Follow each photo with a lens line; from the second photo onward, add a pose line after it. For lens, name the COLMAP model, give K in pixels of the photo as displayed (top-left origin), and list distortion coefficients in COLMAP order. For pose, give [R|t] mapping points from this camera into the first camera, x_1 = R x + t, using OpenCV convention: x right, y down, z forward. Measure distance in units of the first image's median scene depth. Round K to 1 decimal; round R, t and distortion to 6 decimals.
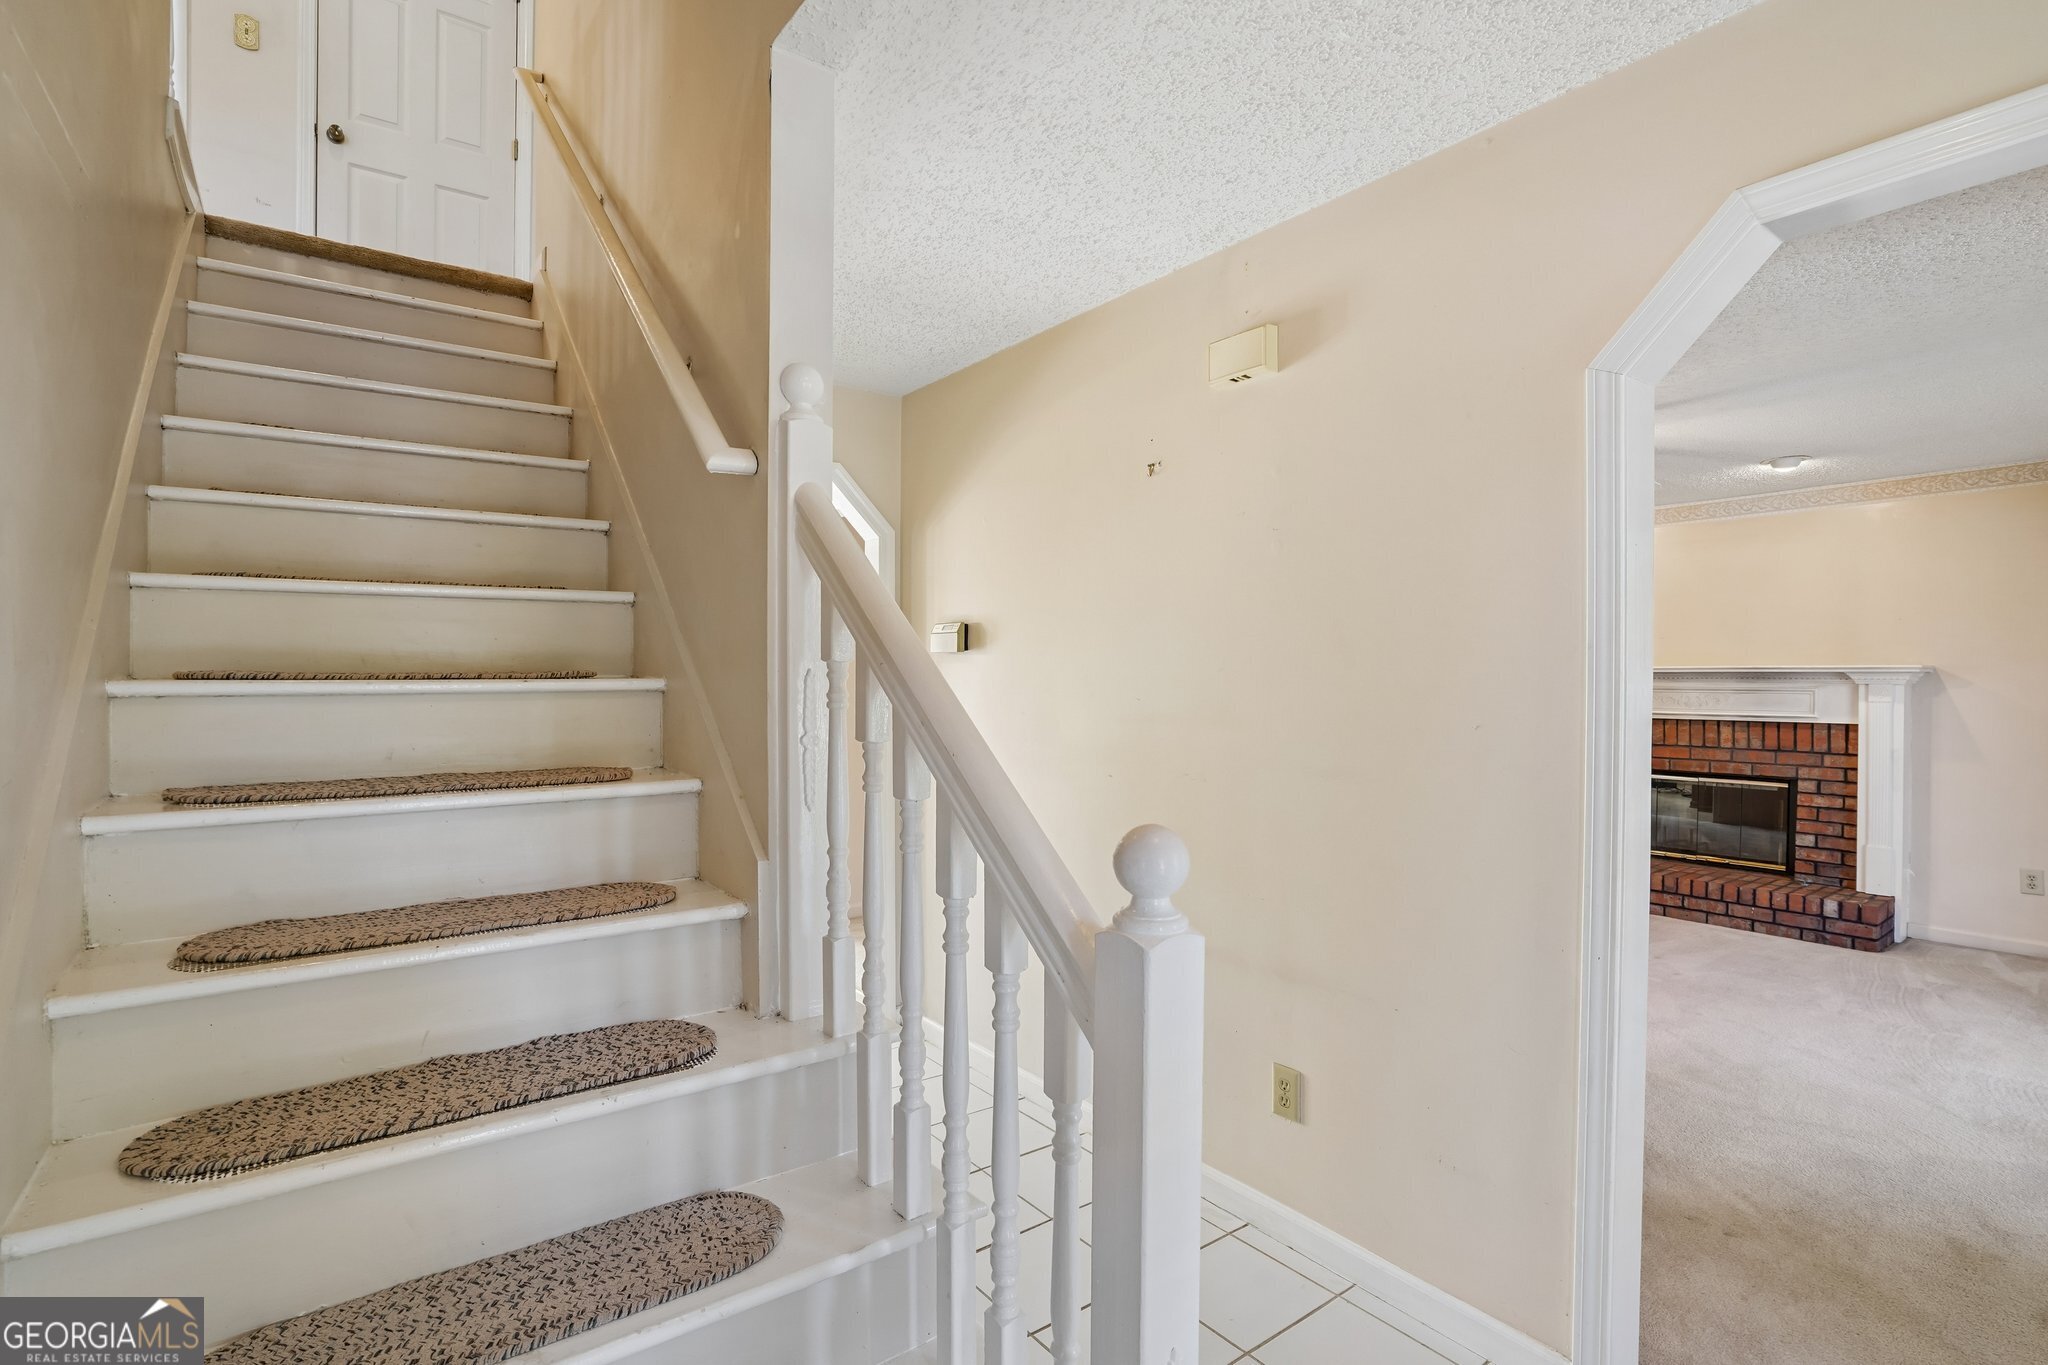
lens RADIAL K [[970.3, 0, 997.5], [0, 970.3, 691.6], [0, 0, 1]] dist [-0.024666, 0.005827]
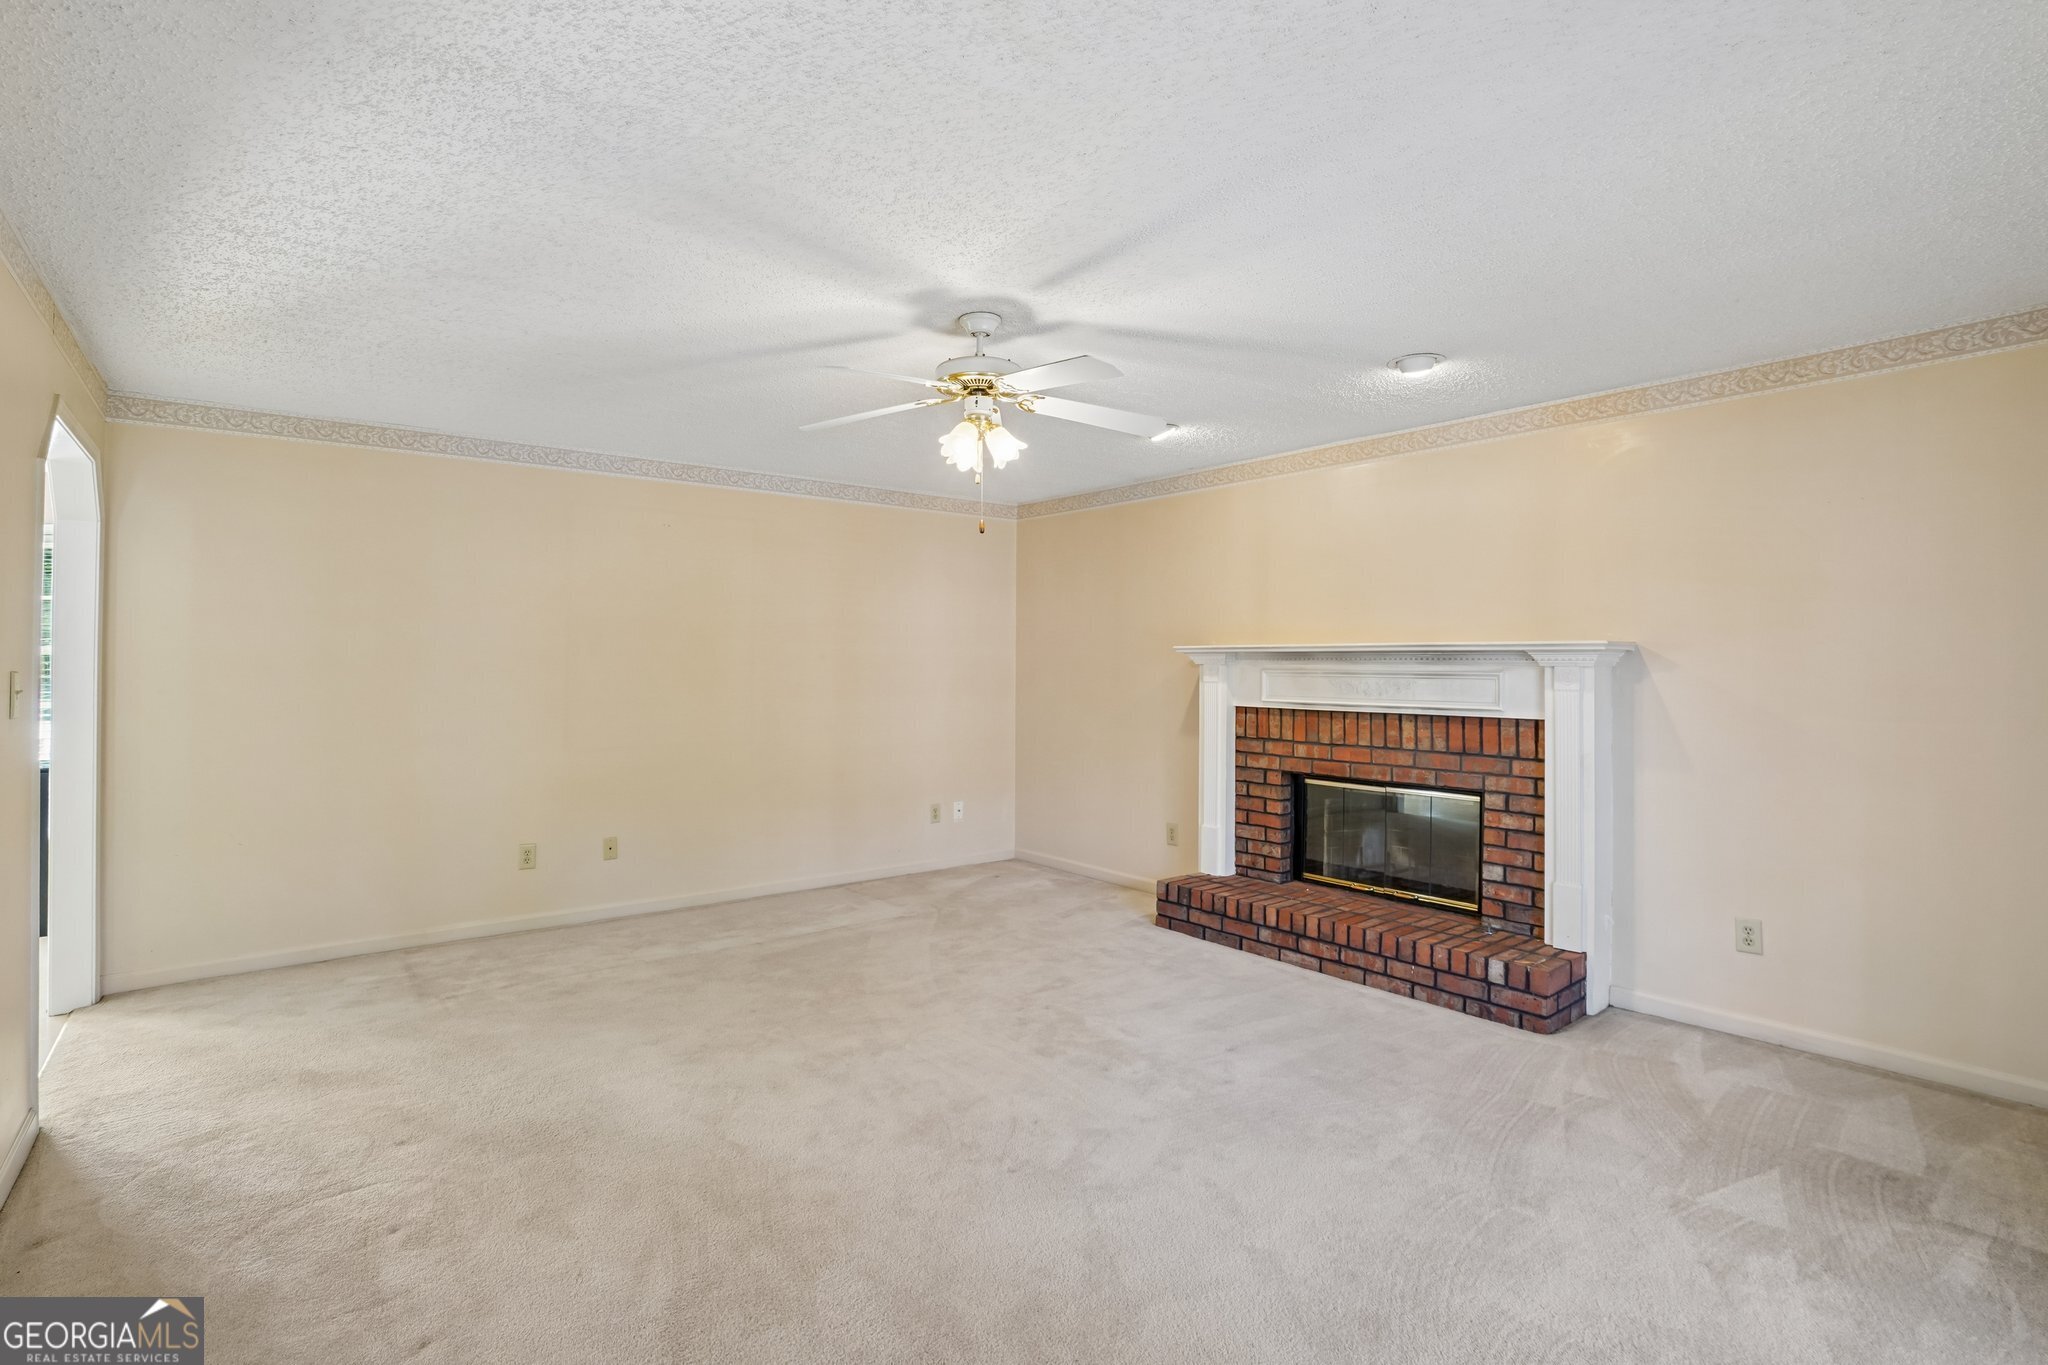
lens RADIAL K [[979.1, 0, 996.3], [0, 979.1, 651.7], [0, 0, 1]] dist [-0.028921, 0.000246]
pose [[0.999349, 0.002752, 0.035974, 0.429128], [-0.001828, 0.999669, -0.025673, 0.000978], [-0.036033, 0.025591, 0.999023, 0.244770]]
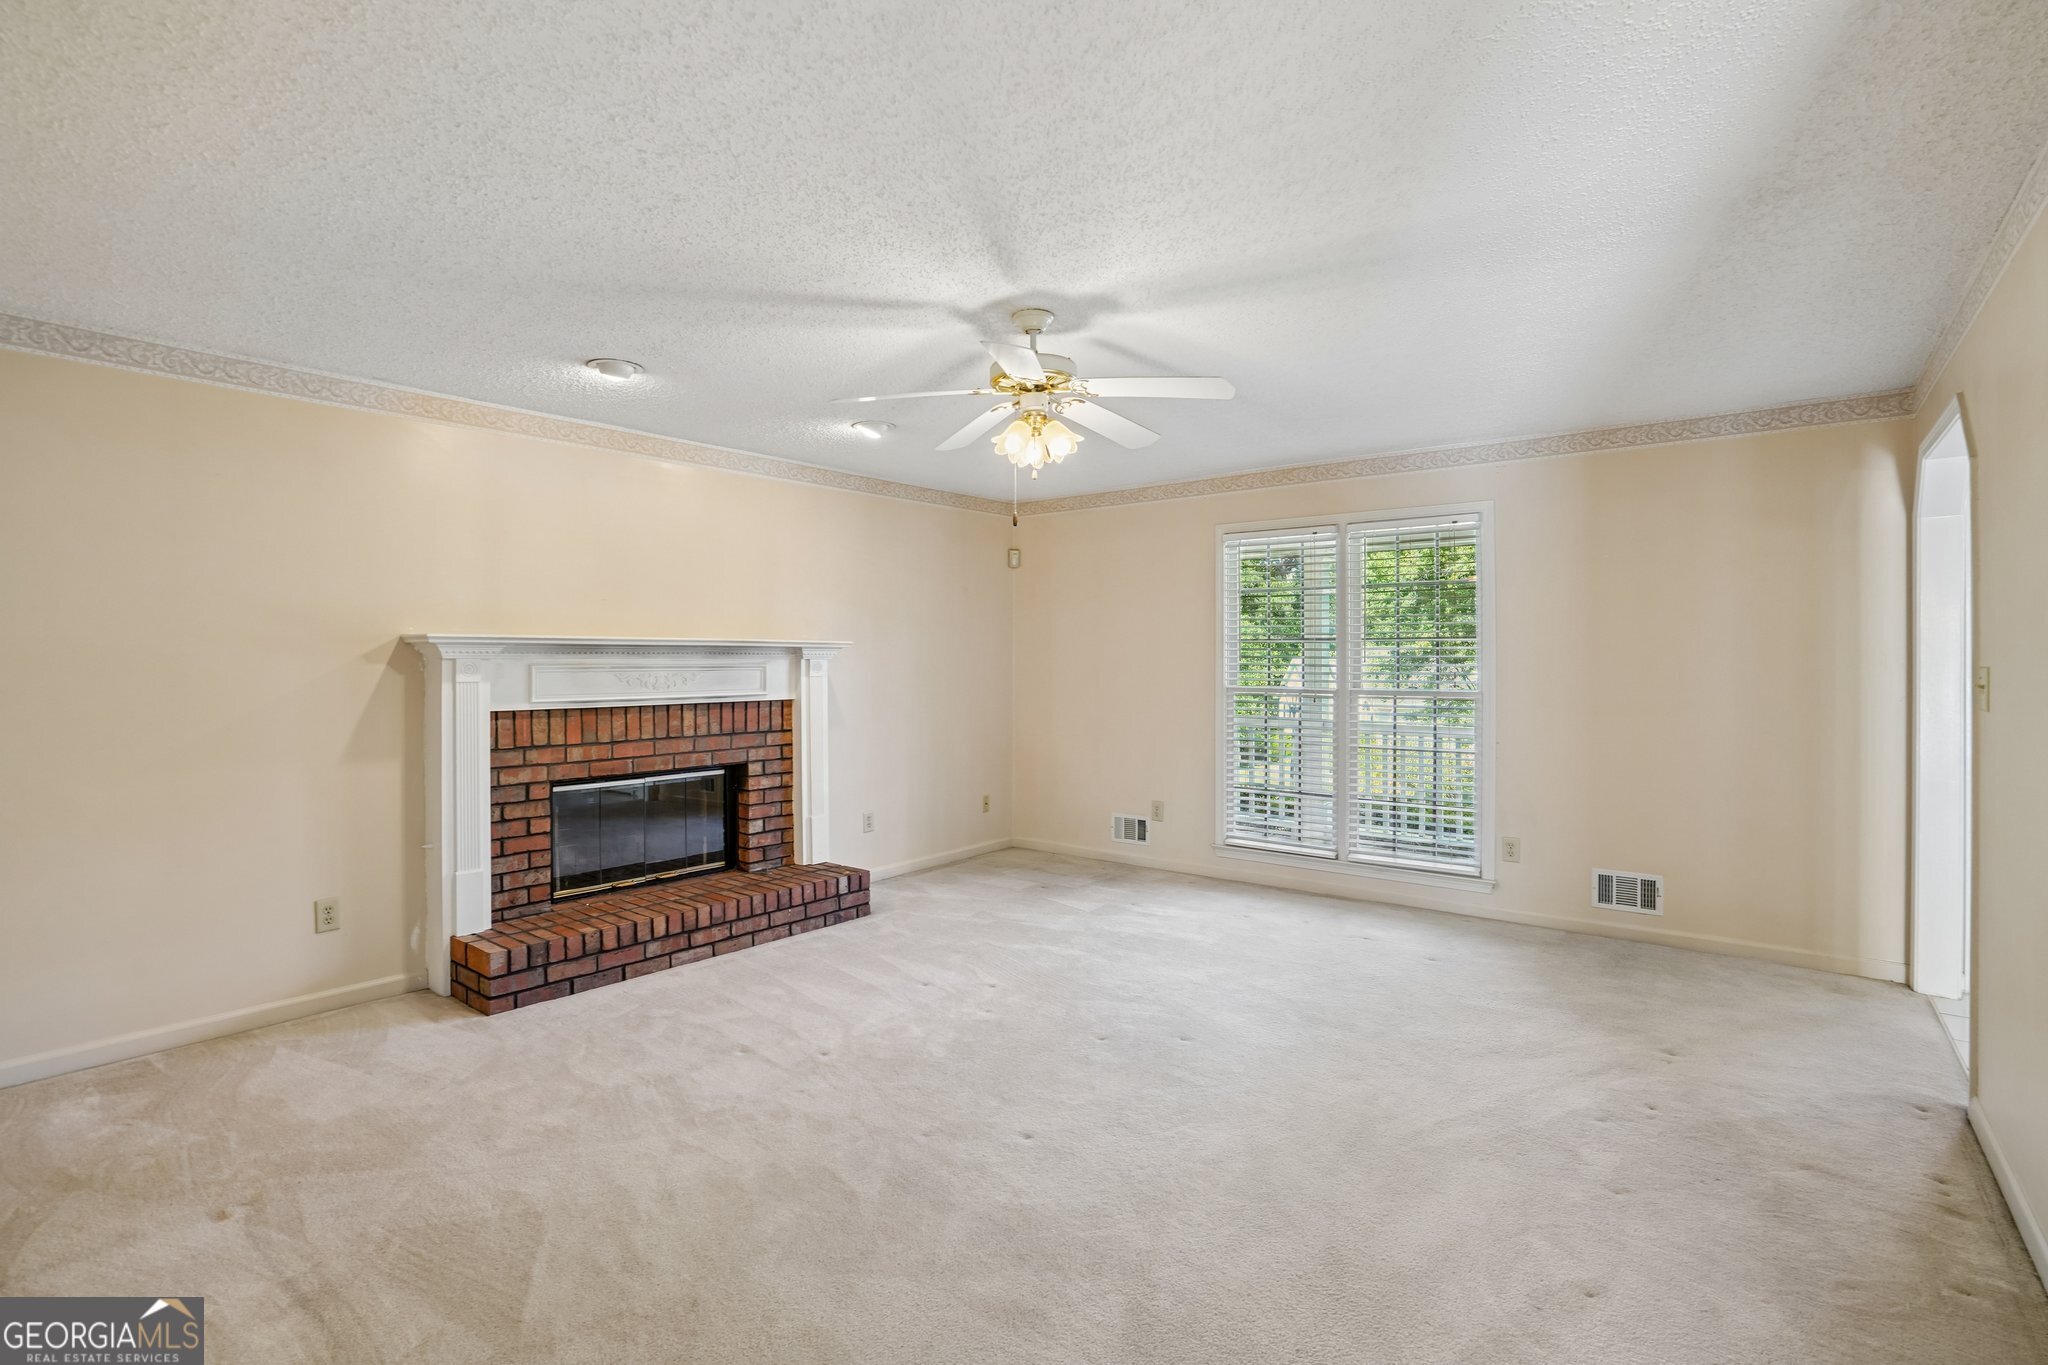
lens RADIAL K [[939.2, 0, 1057.5], [0, 939.2, 658.6], [0, 0, 1]] dist [-0.057105, 0.000092]
pose [[-0.274192, -0.000091, 0.961675, -0.113511], [0.013771, 0.999897, 0.004021, -0.008359], [-0.961576, 0.014346, -0.274163, 0.976105]]
